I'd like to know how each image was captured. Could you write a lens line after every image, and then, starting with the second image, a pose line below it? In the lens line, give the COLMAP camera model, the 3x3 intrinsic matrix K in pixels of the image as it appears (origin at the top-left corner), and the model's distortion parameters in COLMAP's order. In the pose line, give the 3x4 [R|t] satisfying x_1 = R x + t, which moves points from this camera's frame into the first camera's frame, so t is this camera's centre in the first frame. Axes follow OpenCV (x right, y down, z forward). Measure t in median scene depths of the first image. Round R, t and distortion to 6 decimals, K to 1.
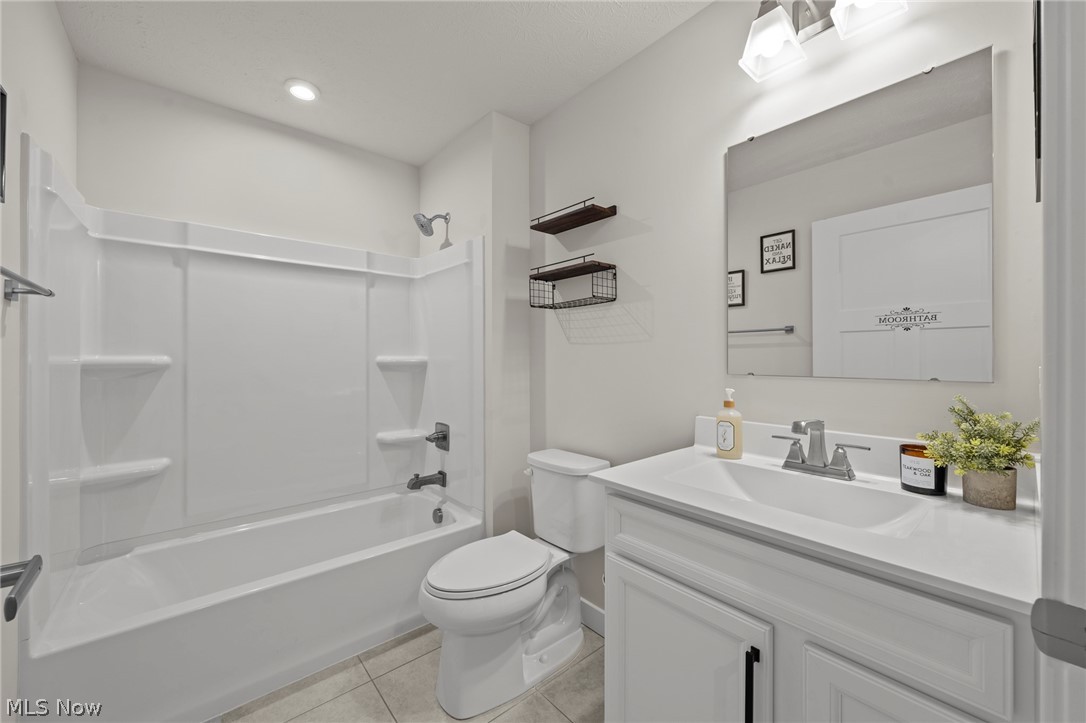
lens RADIAL K [[426.1, 0, 542.3], [0, 426.1, 357.1], [0, 0, 1]] dist [0.013059, 0.000068]
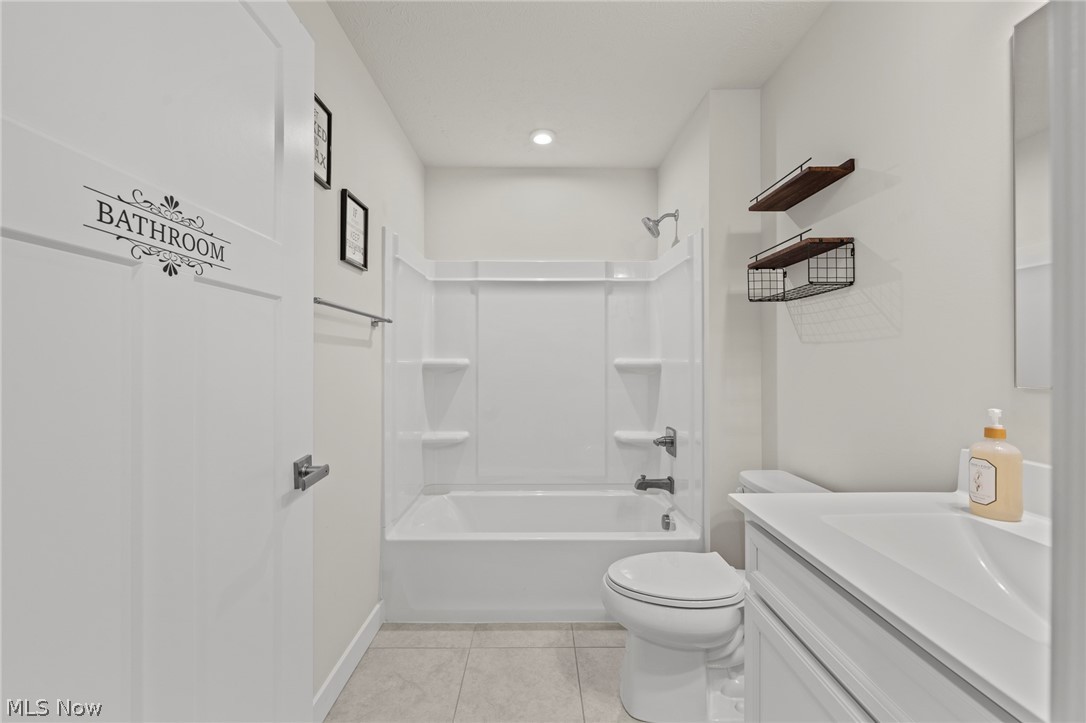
lens RADIAL K [[448.9, 0, 540.7], [0, 448.9, 359.1], [0, 0, 1]] dist [0.007975, -0.000084]
pose [[0.769704, -0.000606, -0.638400, 0.218107], [-0.000315, 0.999999, -0.001329, 0.000316], [0.638401, 0.001224, 0.769703, 0.028745]]
